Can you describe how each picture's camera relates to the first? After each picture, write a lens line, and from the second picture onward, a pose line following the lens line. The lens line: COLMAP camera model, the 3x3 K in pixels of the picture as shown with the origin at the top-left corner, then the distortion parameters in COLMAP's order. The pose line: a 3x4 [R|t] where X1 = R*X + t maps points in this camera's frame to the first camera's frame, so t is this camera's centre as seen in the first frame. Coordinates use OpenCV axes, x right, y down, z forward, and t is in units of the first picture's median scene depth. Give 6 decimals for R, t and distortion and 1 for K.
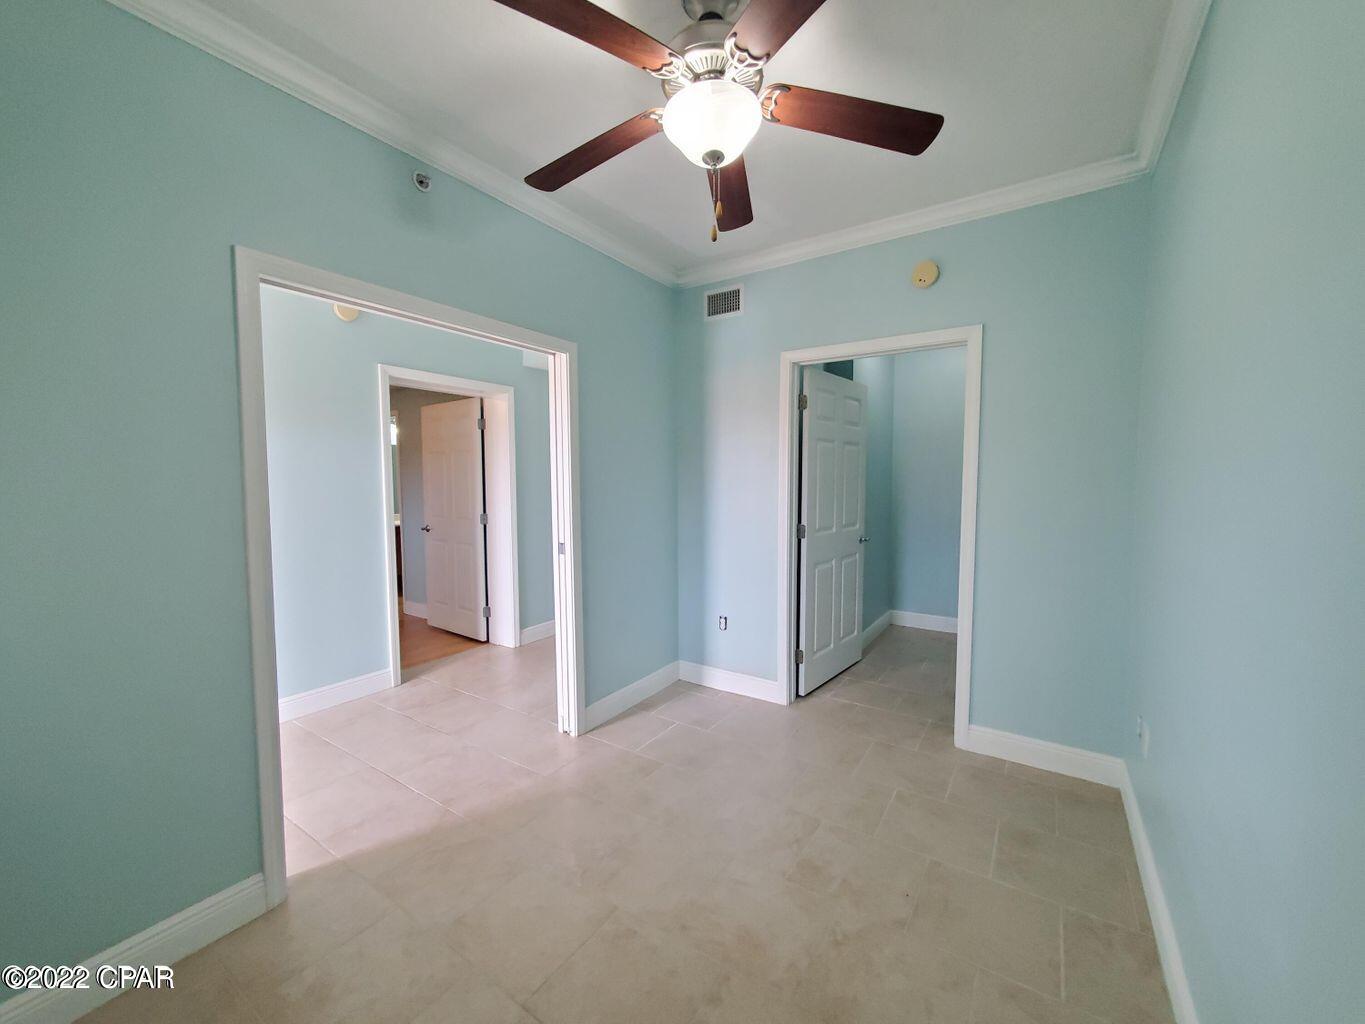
lens RADIAL K [[542.2, 0, 686.9], [0, 542.2, 511.7], [0, 0, 1]] dist [-0.000234, -0.000168]
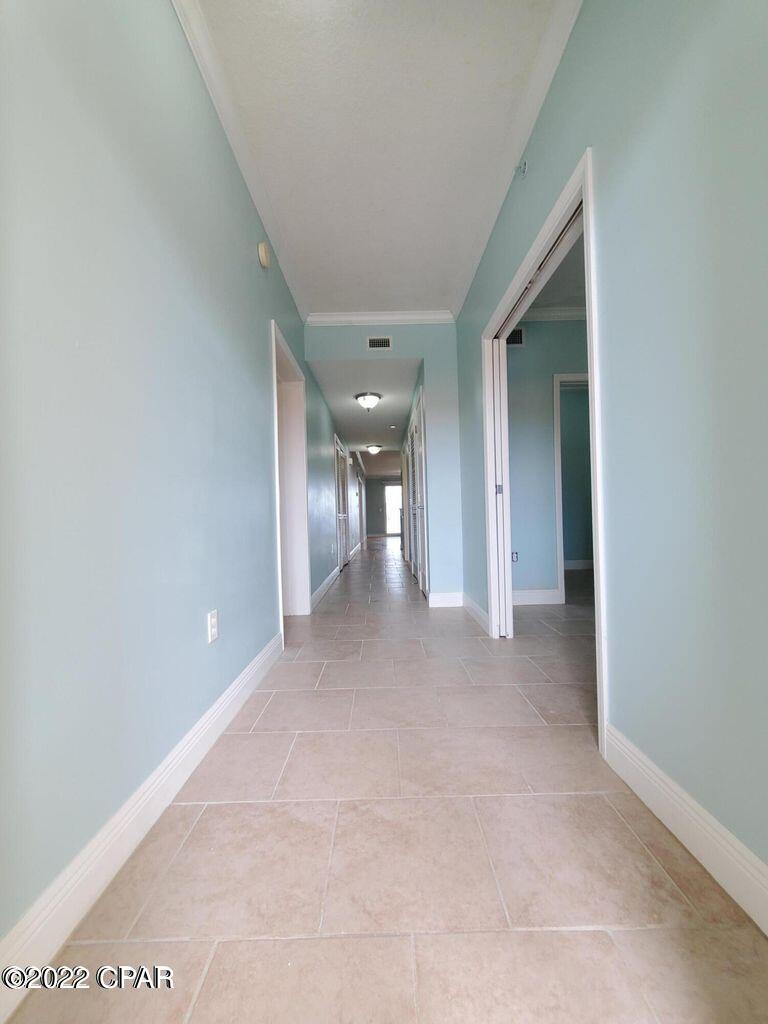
lens RADIAL K [[406.8, 0, 384.0], [0, 406.8, 516.4], [0, 0, 1]] dist [-0.000234, -0.000168]
pose [[0.832773, -0.020108, 0.553249, -0.984920], [0.058801, 0.996900, -0.052276, 0.164399], [-0.550483, 0.076065, 0.831374, 0.353469]]
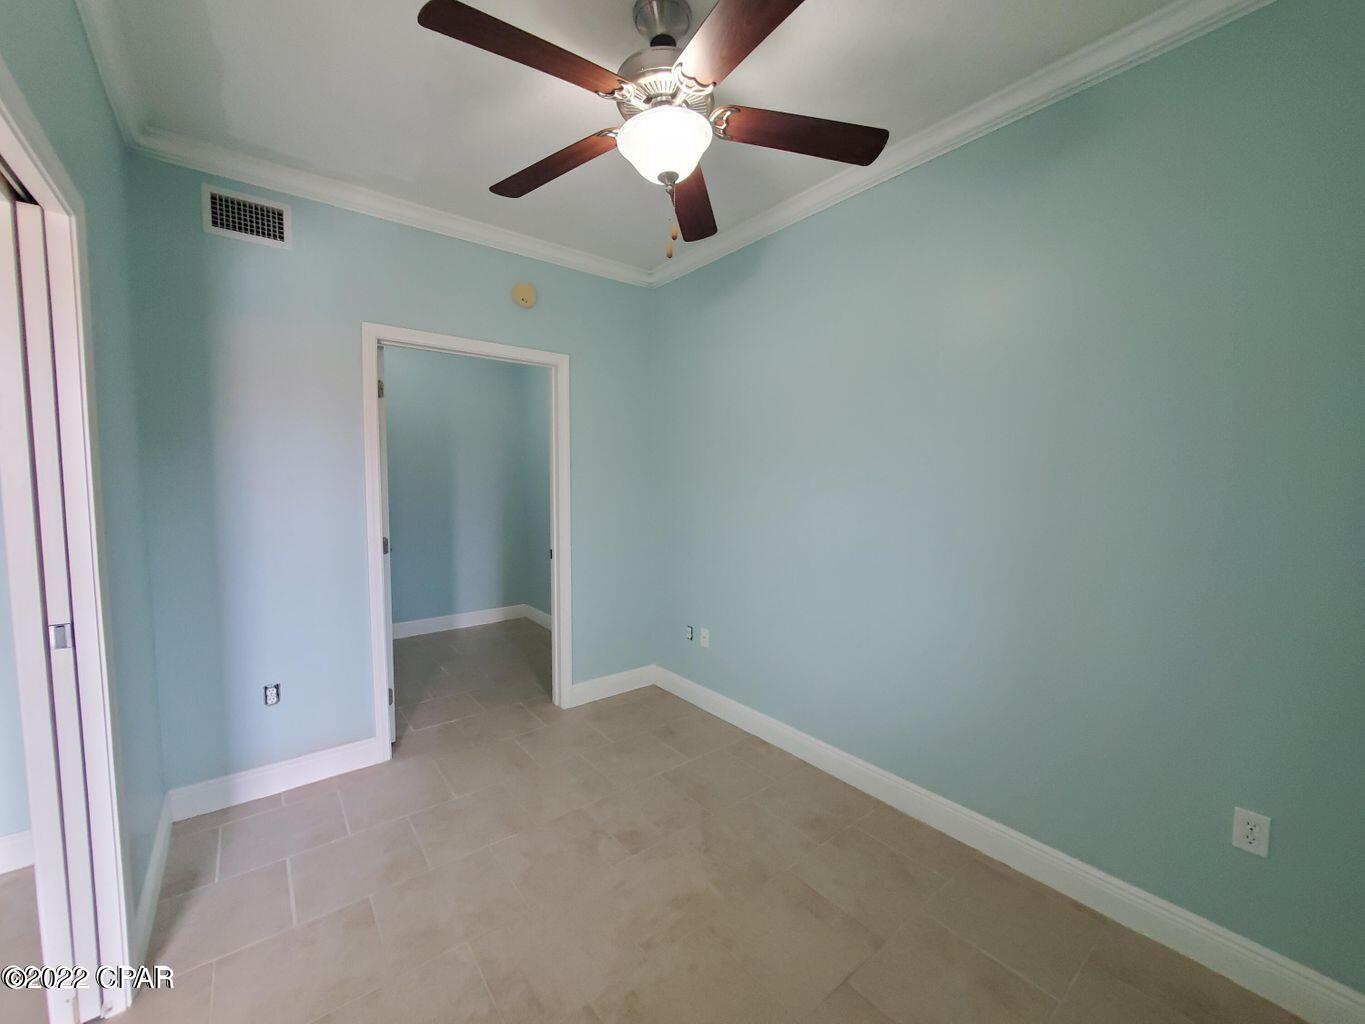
lens RADIAL K [[545.2, 0, 693.3], [0, 545.2, 509.8], [0, 0, 1]] dist [-0.001282, -0.000113]
pose [[0.293472, -0.051927, 0.954556, -0.505188], [0.057881, 0.997657, 0.036477, -0.023502], [-0.954214, 0.044546, 0.295790, 0.347798]]
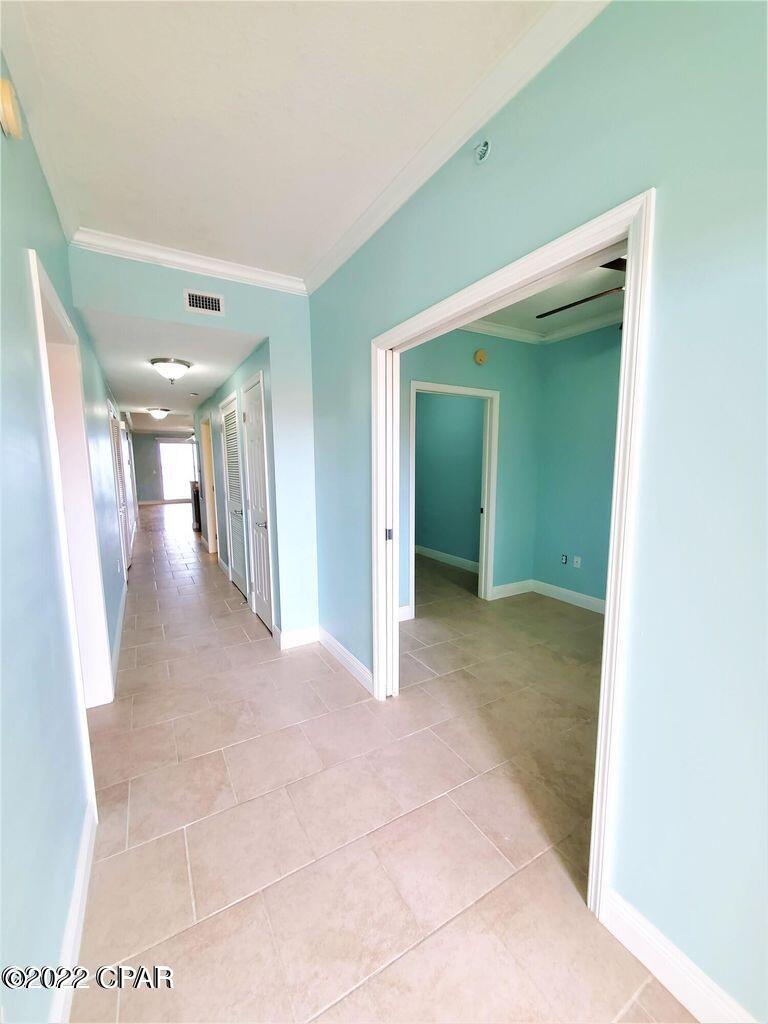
lens RADIAL K [[406.8, 0, 384.0], [0, 406.8, 516.4], [0, 0, 1]] dist [-0.000234, -0.000168]
pose [[0.443317, -0.114700, 0.888996, -0.952599], [0.058095, 0.993371, 0.099196, -0.050272], [-0.894480, 0.007671, 0.447041, 0.639753]]
